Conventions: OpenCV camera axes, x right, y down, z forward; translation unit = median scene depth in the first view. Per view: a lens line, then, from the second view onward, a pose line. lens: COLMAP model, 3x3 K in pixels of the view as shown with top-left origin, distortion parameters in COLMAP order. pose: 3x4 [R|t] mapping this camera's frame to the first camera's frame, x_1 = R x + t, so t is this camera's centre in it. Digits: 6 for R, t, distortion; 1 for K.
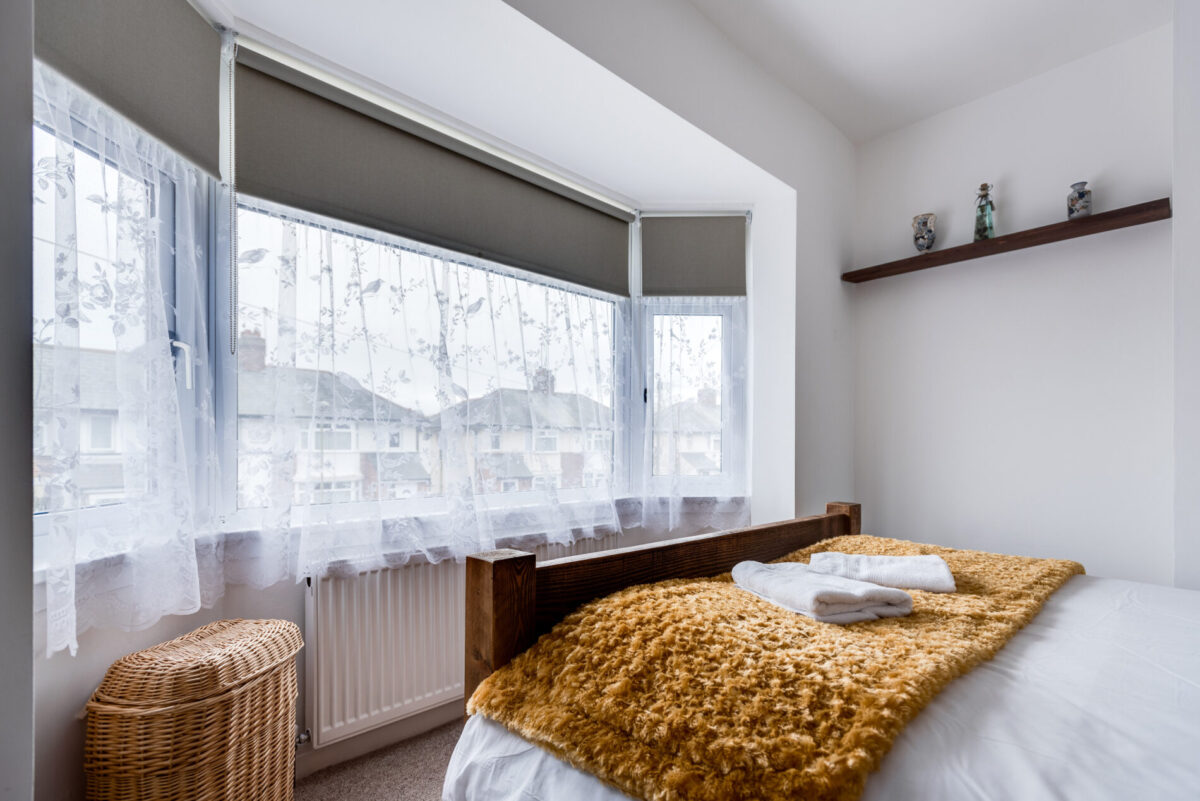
lens RADIAL K [[553.9, 0, 622.3], [0, 553.9, 444.8], [0, 0, 1]] dist [0.013984, -0.006037]
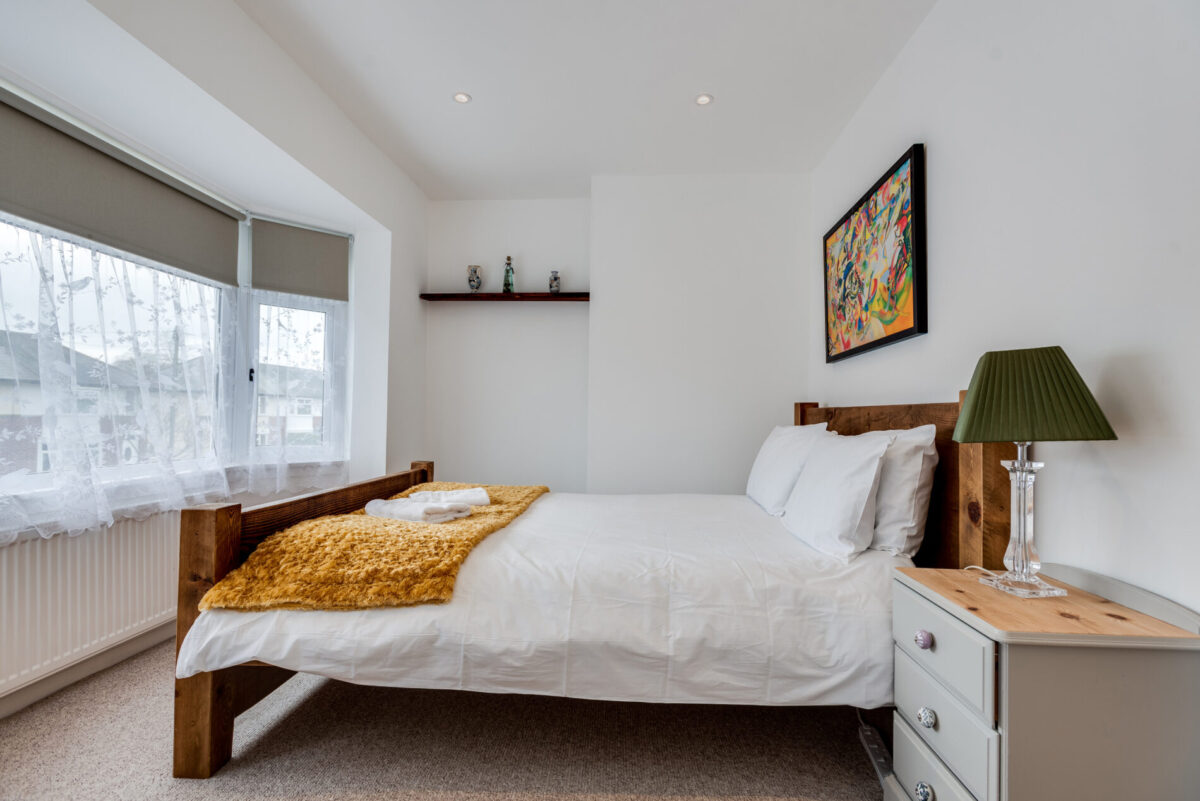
lens RADIAL K [[553.9, 0, 606.4], [0, 553.9, 409.0], [0, 0, 1]] dist [0.013984, -0.006037]
pose [[0.731050, 0.017993, 0.682087, -0.247156], [-0.018896, 0.999803, -0.006122, -0.033139], [-0.682062, -0.008413, 0.731246, -0.395085]]
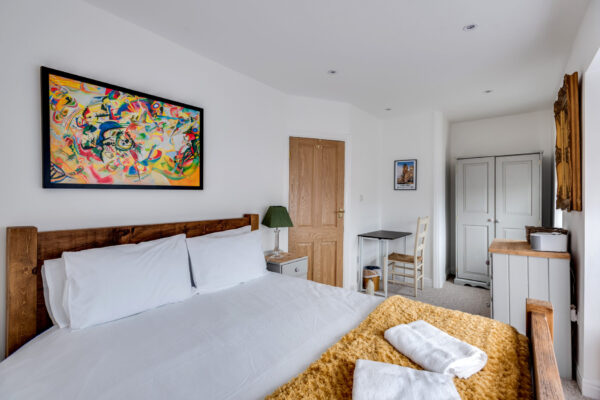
lens RADIAL K [[277.0, 0, 298.7], [0, 277.0, 198.3], [0, 0, 1]] dist [0.013984, -0.006037]
pose [[-0.991892, -0.004321, -0.127013, 0.539812], [-0.004536, 0.999989, 0.001404, -0.146095], [0.127005, 0.001969, -0.991900, 1.096976]]
